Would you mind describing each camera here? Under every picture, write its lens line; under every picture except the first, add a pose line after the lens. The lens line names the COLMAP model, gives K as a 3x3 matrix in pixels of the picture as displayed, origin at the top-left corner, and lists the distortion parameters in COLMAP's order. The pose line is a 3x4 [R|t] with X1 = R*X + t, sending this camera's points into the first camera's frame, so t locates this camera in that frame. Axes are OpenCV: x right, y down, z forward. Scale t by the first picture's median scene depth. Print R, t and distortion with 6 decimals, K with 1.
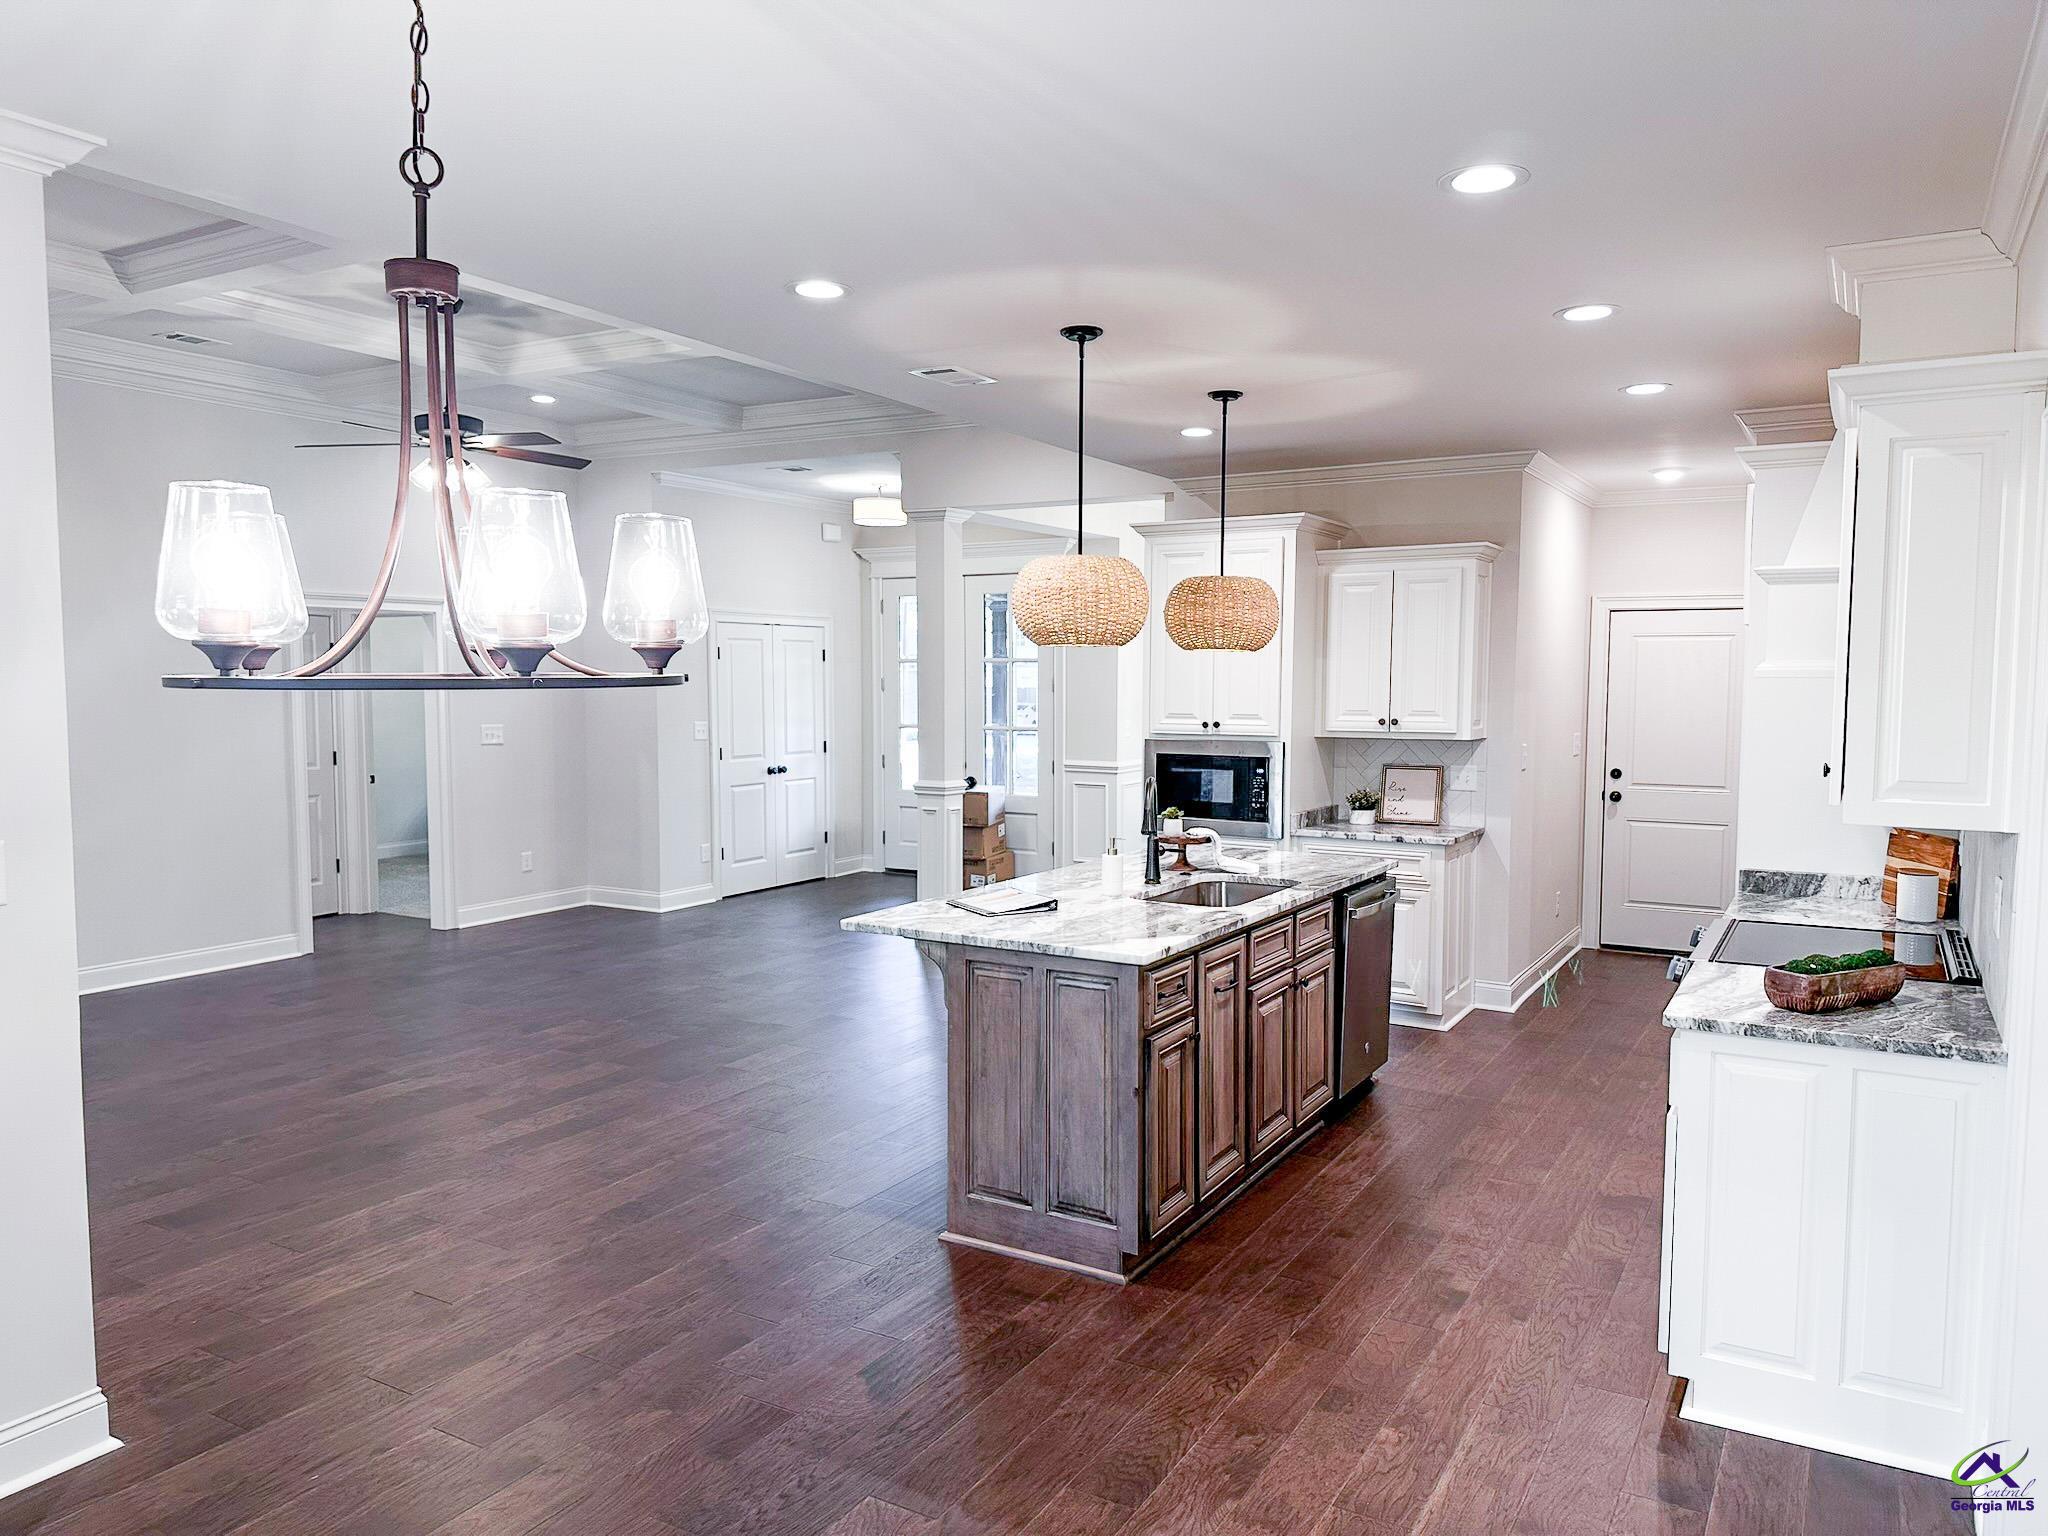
lens RADIAL K [[1449.3, 0, 1024.0], [0, 1449.3, 768.0], [0, 0, 1]] dist [0.123418, -0.062903]
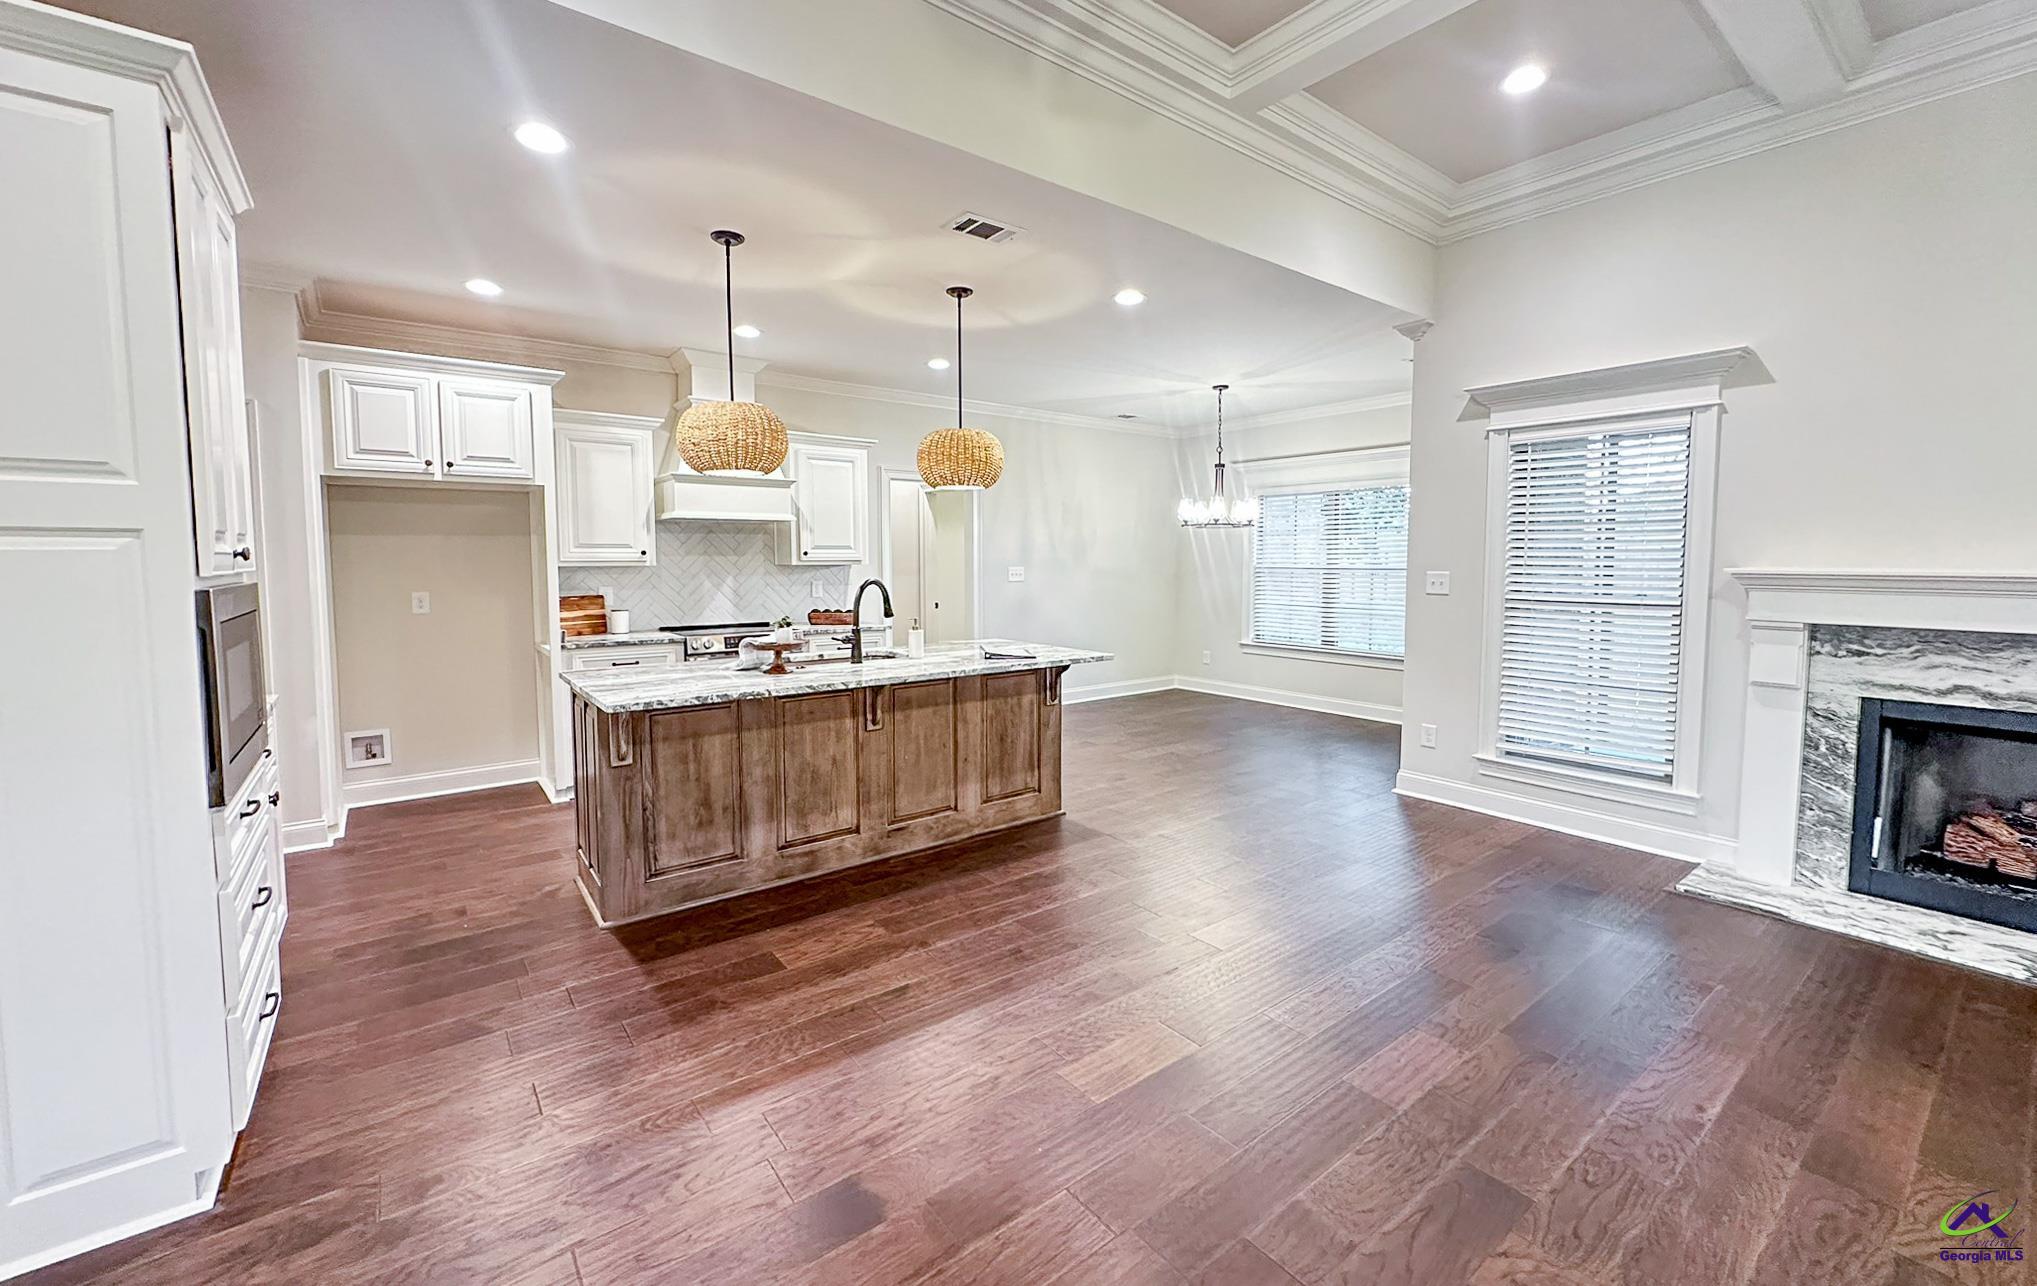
lens RADIAL K [[814.3, 0, 1020.8], [0, 814.3, 612.2], [0, 0, 1]] dist [-0.000627, 0.000172]
pose [[-0.927923, -0.023098, 0.372055, -0.184953], [0.026828, 0.991353, 0.128454, -0.033813], [-0.371805, 0.129176, -0.919280, 0.945380]]
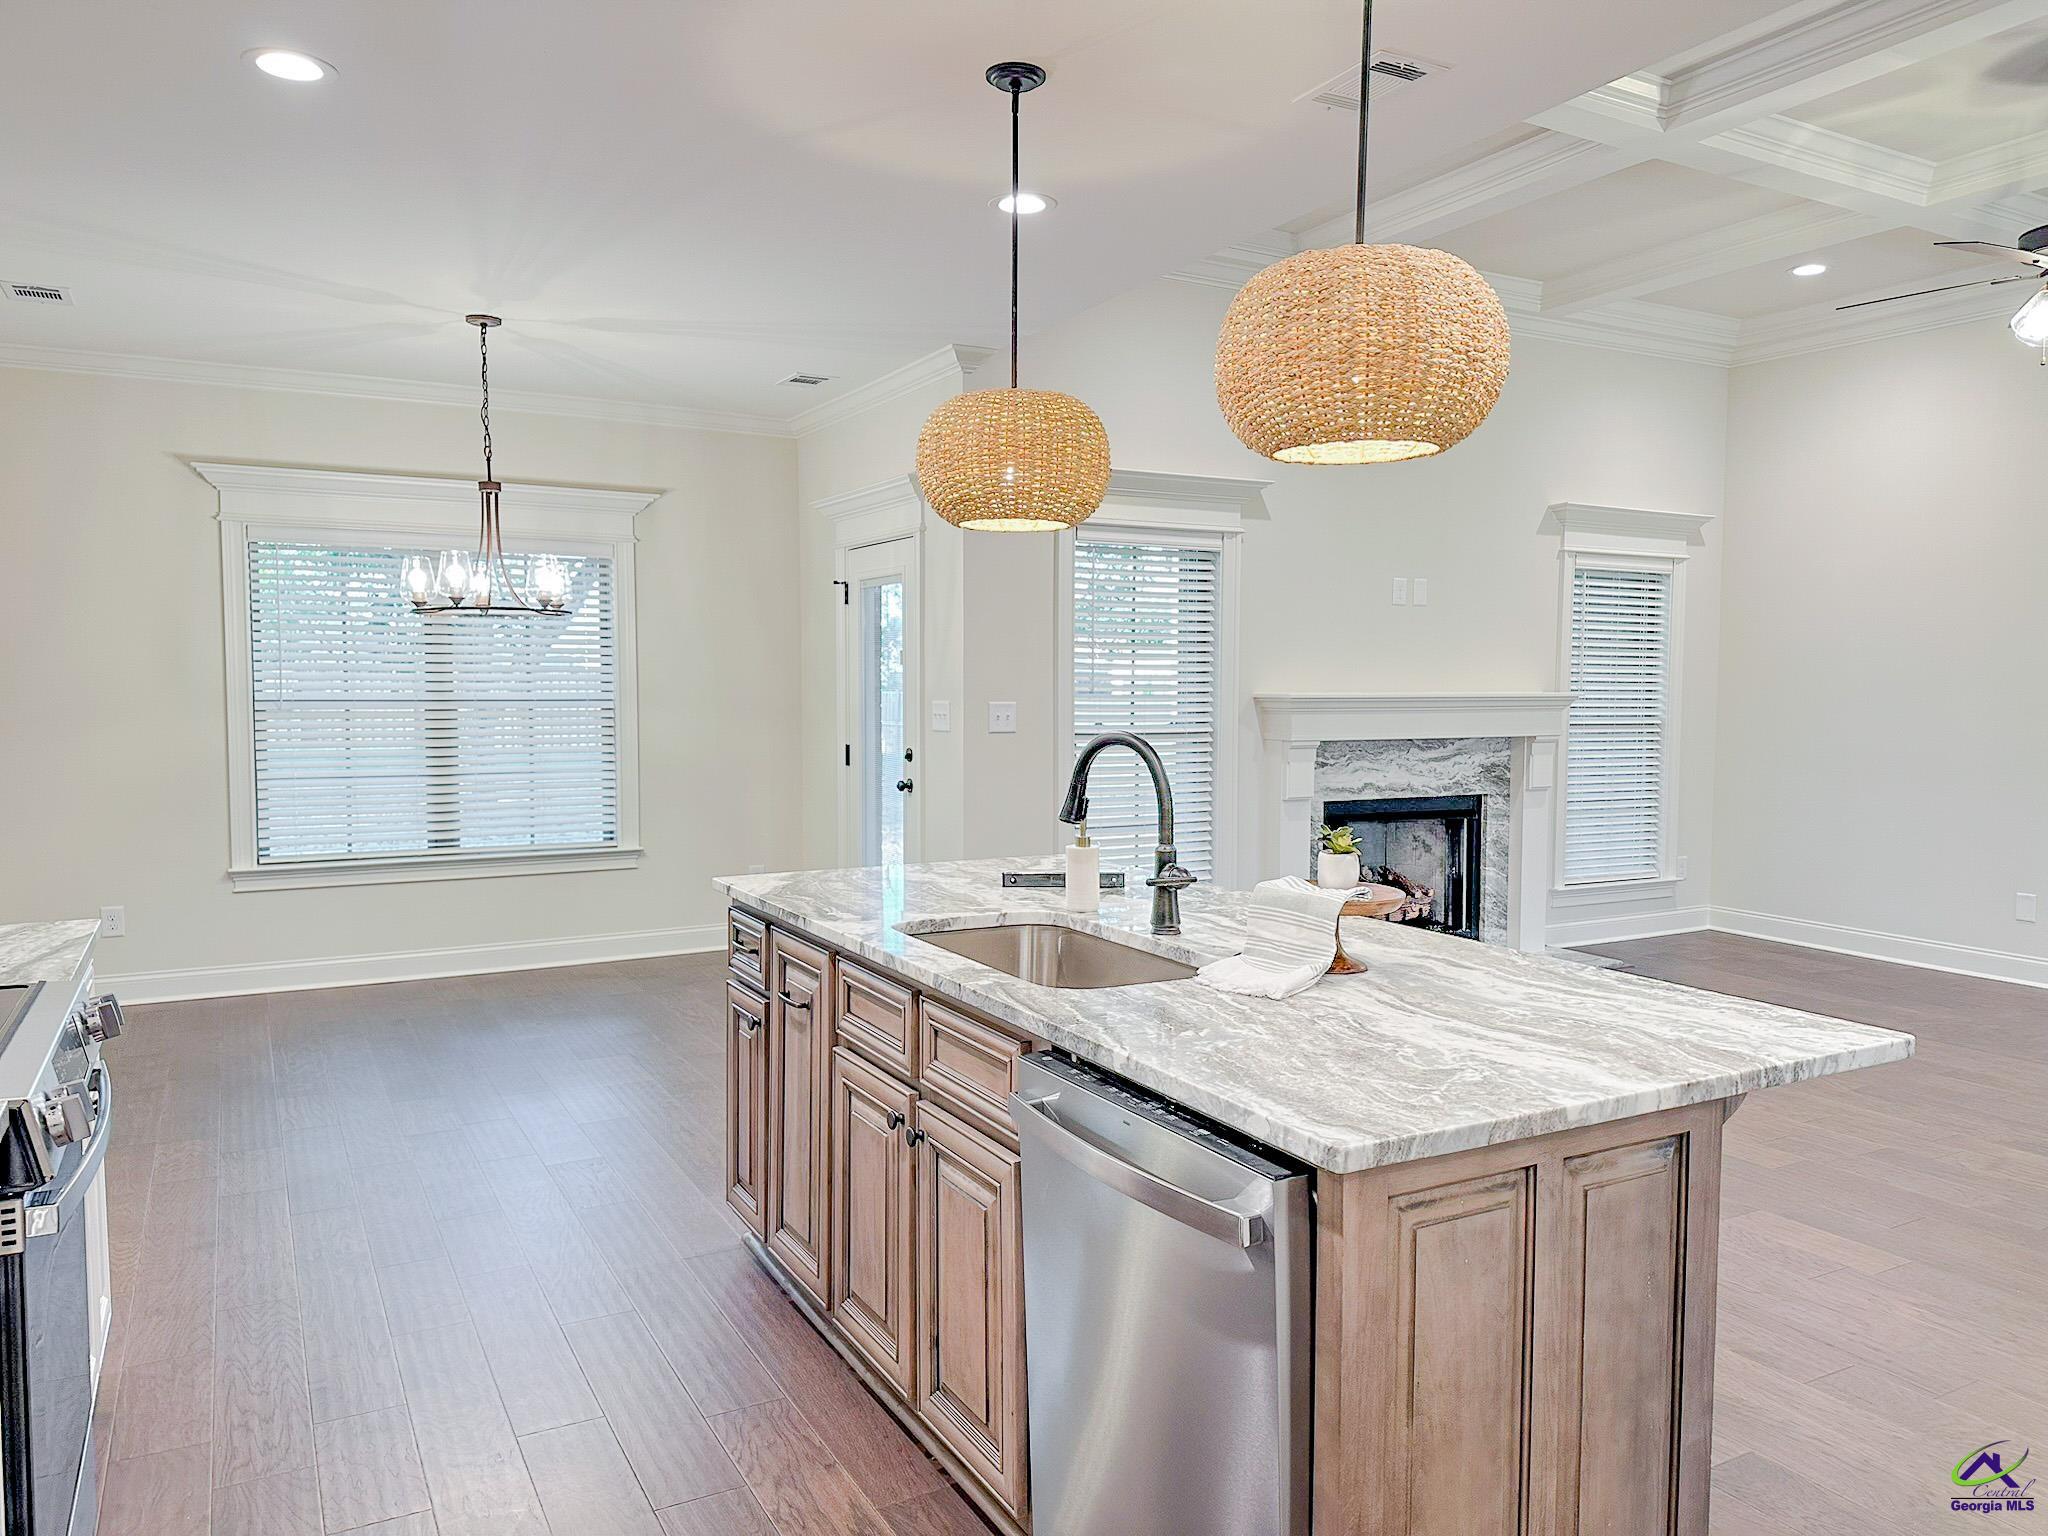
lens RADIAL K [[1441.3, 0, 1034.2], [0, 1441.3, 778.0], [0, 0, 1]] dist [0.025556, -0.000947]
pose [[-0.506291, 0.056936, -0.860481, 0.334908], [-0.060592, 0.993003, 0.101356, -0.018659], [0.860231, 0.103454, -0.499299, 0.716805]]
